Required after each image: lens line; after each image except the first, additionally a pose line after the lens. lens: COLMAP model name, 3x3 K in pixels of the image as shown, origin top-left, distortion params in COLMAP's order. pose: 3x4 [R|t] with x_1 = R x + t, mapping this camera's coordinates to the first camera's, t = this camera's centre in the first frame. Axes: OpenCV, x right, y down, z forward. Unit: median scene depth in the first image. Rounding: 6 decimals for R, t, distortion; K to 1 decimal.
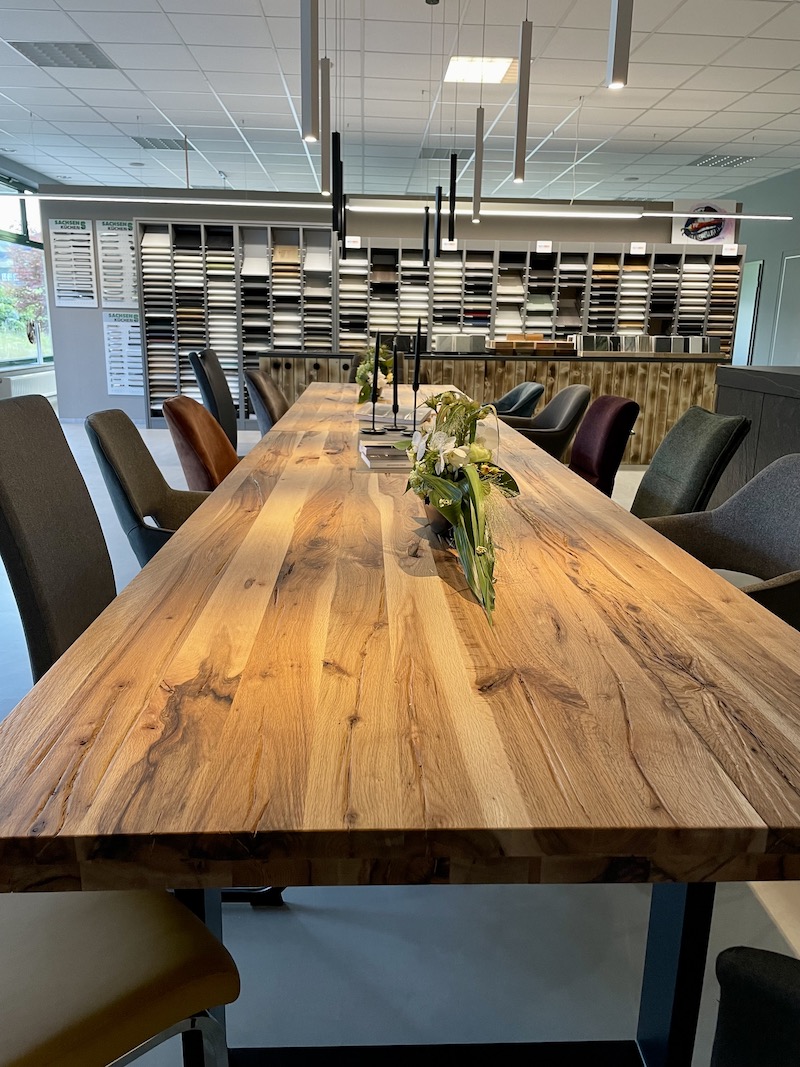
lens RADIAL K [[814.8, 0, 403.1], [0, 814.8, 540.2], [0, 0, 1]] dist [0.069195, -0.096185]
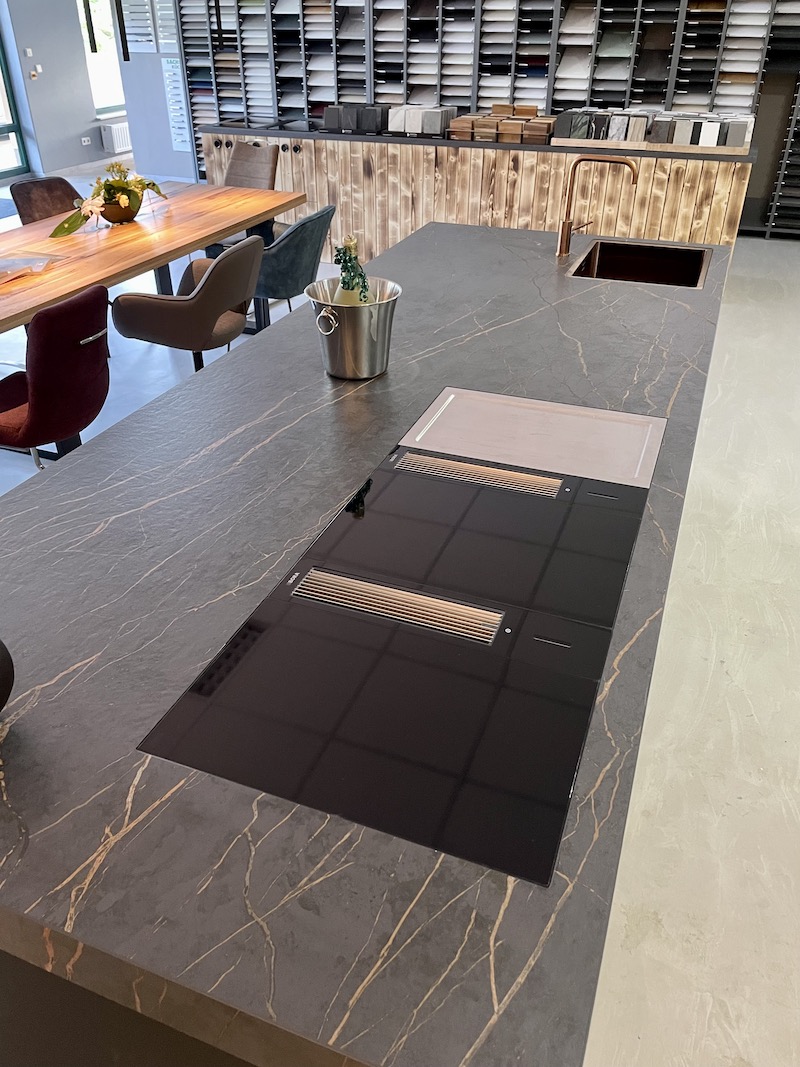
lens RADIAL K [[814.8, 0, 393.2], [0, 814.8, 533.7], [0, 0, 1]] dist [0.069195, -0.096185]
pose [[0.909834, 0.209562, -0.358170, 0.357394], [-0.087456, 0.940565, 0.328159, -0.097183], [0.405652, -0.267246, 0.874086, 0.120368]]
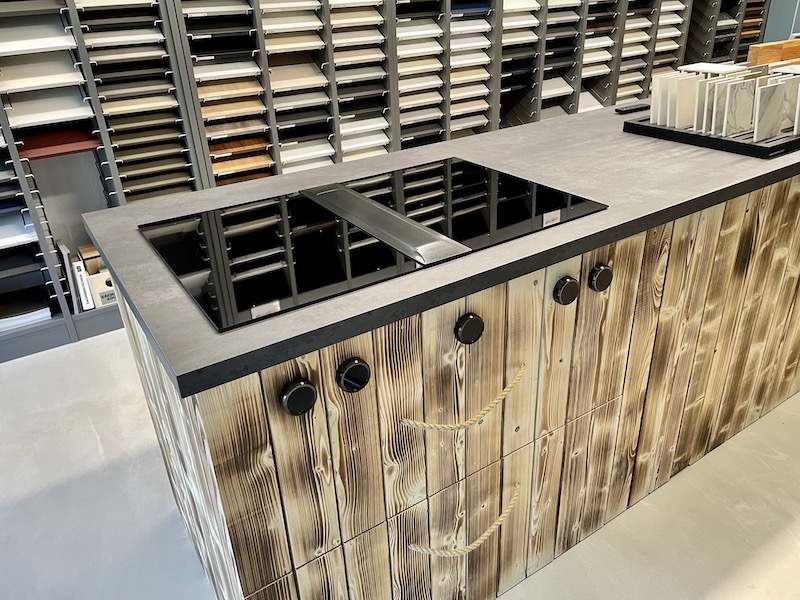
lens RADIAL K [[610.9, 0, 402.0], [0, 610.9, 297.4], [0, 0, 1]] dist [0.069195, -0.096185]
pose [[0.864627, -0.280702, 0.416685, -0.147370], [0.184244, 0.948737, 0.256813, -0.210818], [-0.467412, -0.145276, 0.872021, 0.694064]]
